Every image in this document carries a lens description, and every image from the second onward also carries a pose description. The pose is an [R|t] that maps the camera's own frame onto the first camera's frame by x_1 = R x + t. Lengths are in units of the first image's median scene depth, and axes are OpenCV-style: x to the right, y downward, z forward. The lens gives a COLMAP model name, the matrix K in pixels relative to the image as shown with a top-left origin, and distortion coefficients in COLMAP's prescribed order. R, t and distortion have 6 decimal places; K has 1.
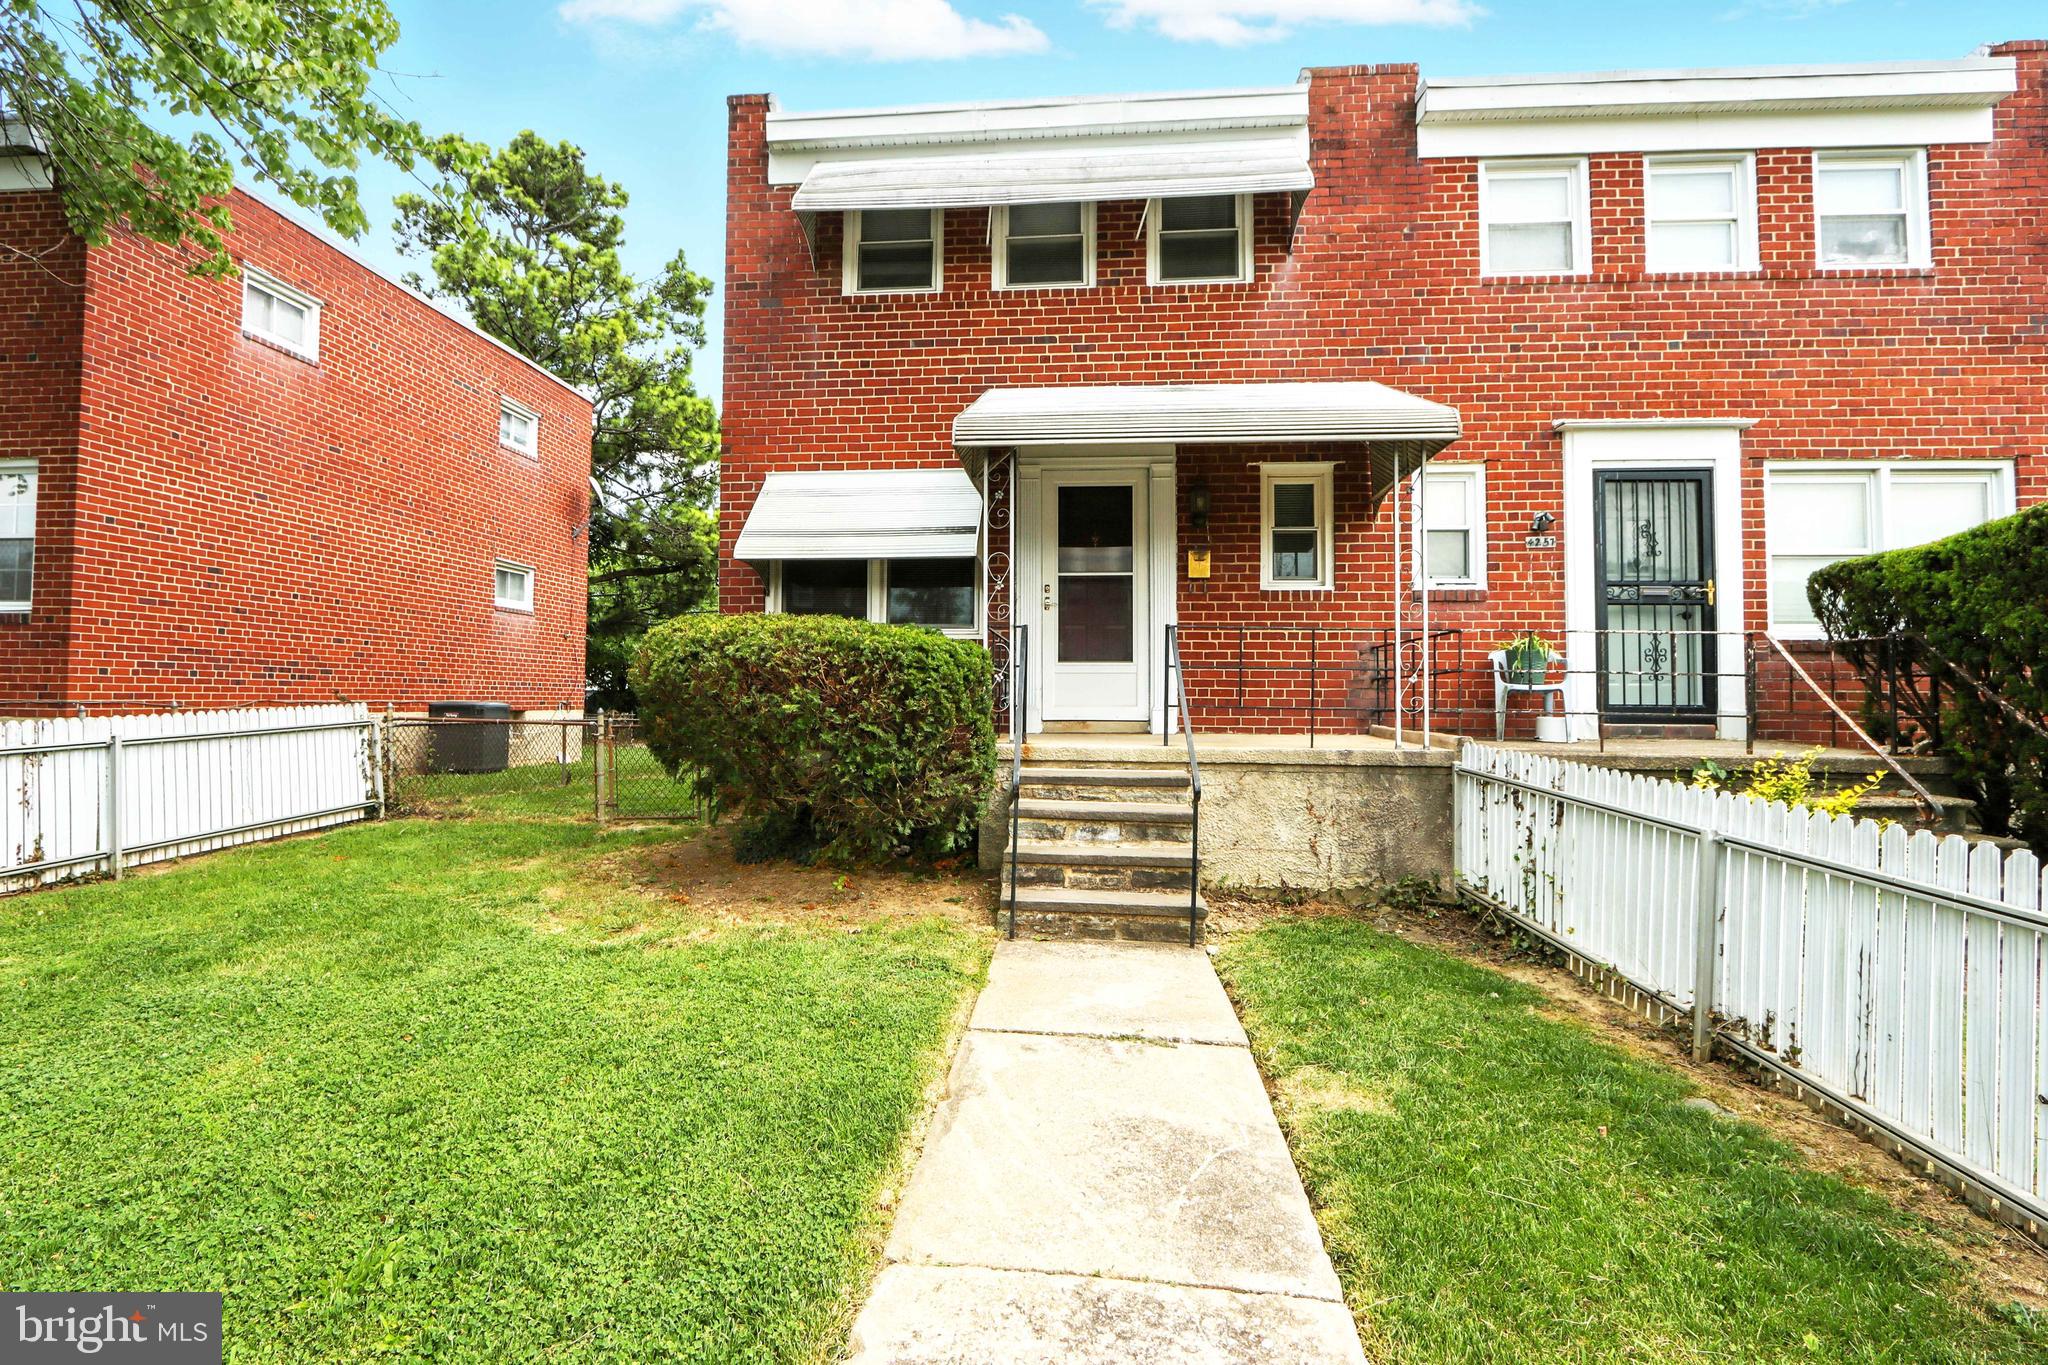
lens RADIAL K [[955.0, 0, 1004.3], [0, 955.0, 669.6], [0, 0, 1]] dist [-0.019942, 0.001788]
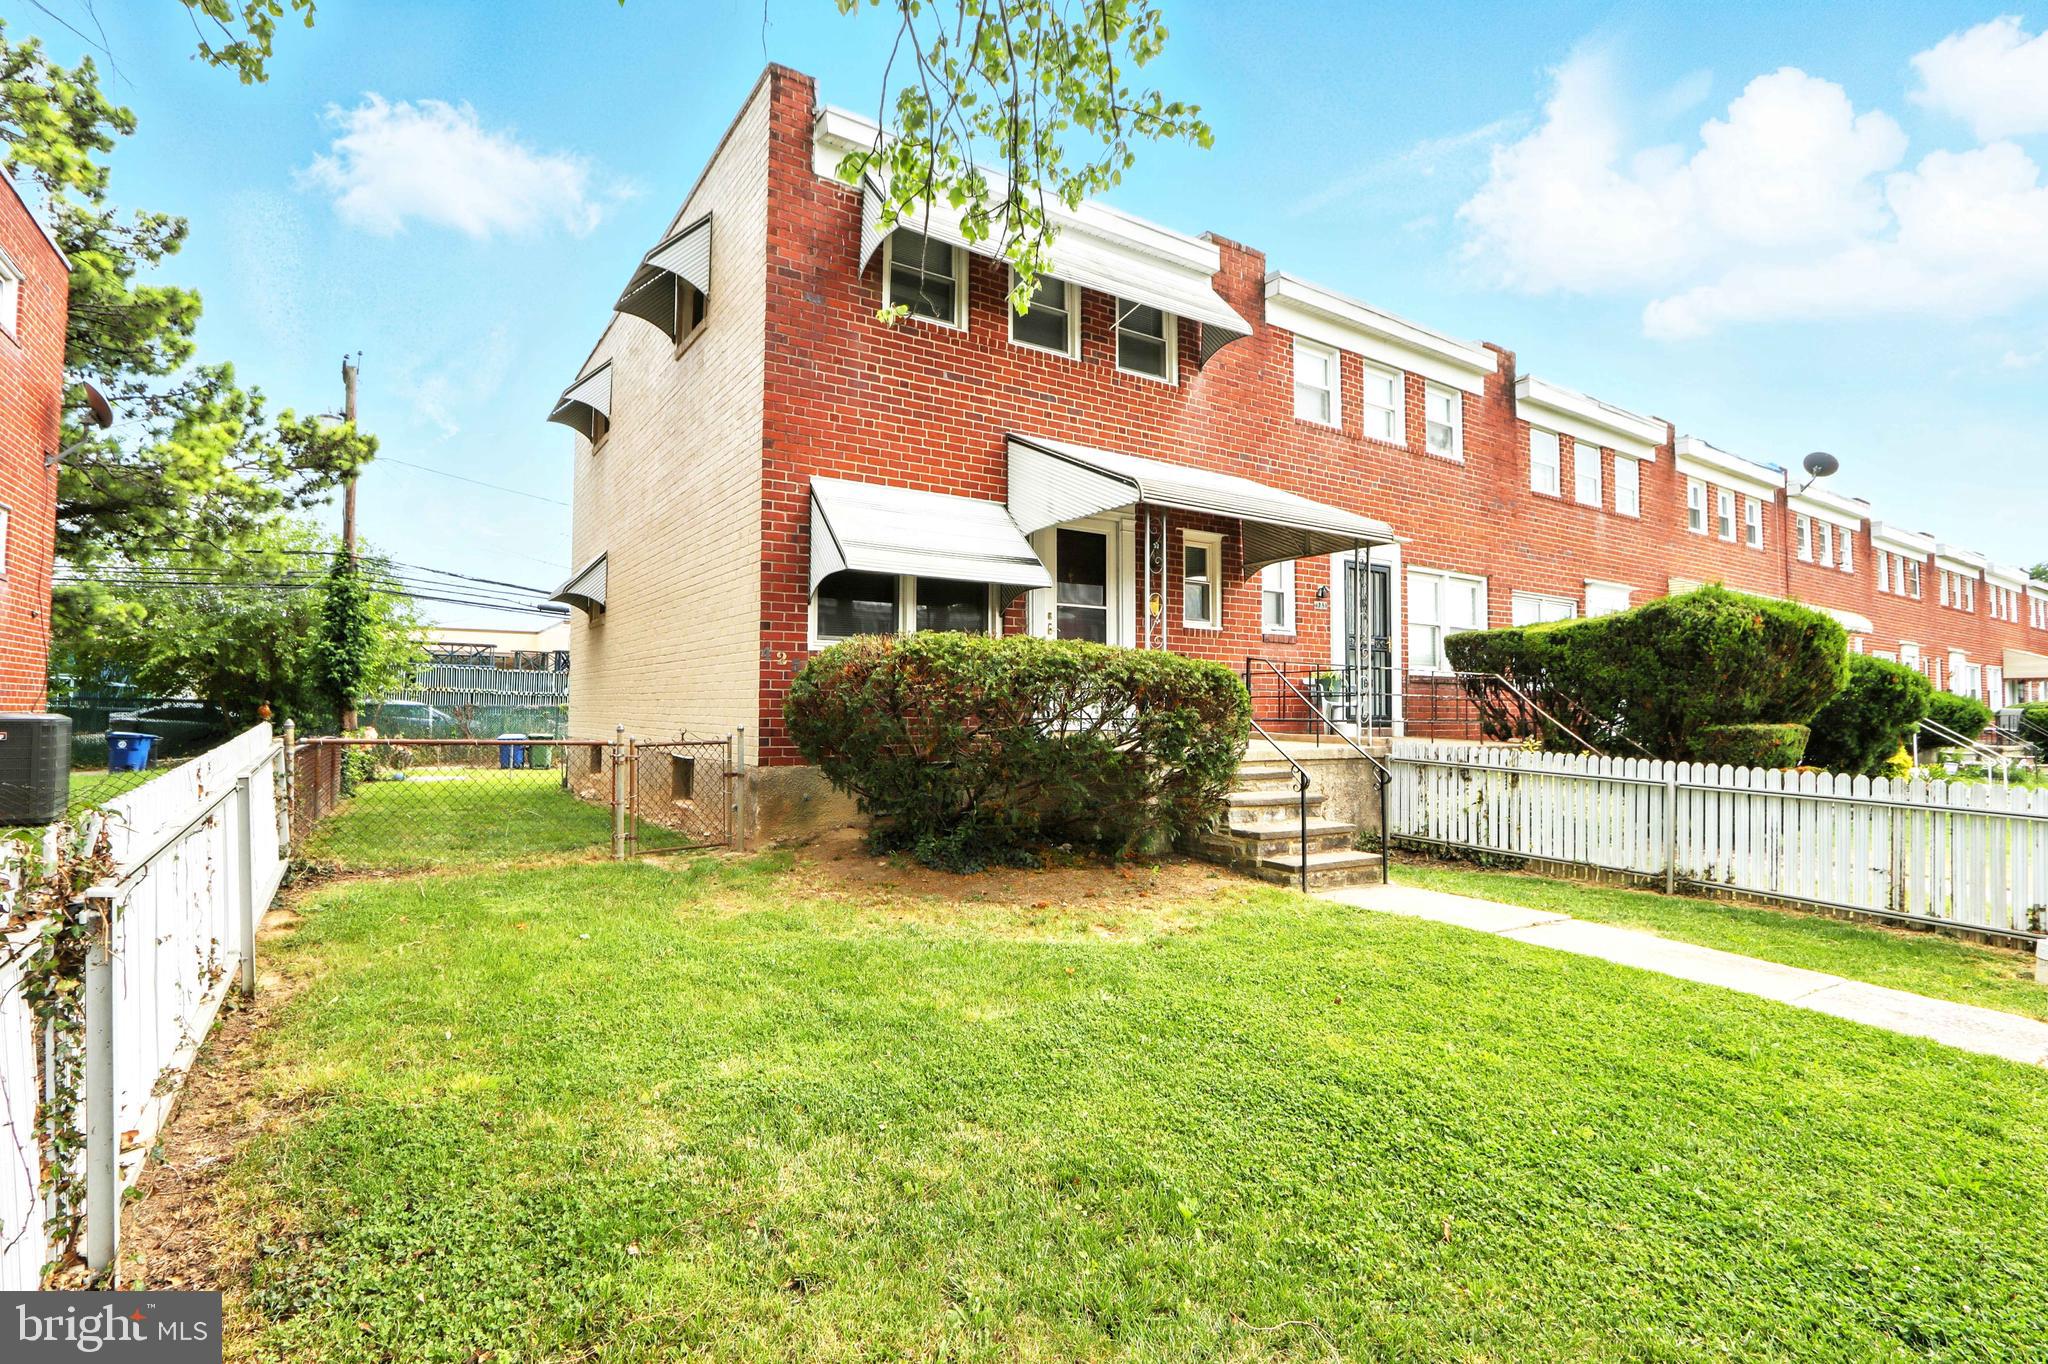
lens RADIAL K [[971.0, 0, 1006.7], [0, 971.0, 678.0], [0, 0, 1]] dist [-0.029383, 0.008181]
pose [[0.779529, 0.018275, 0.626100, -0.743588], [-0.021040, 0.999774, -0.002987, -0.006014], [-0.626013, -0.010845, 0.779737, 0.126746]]
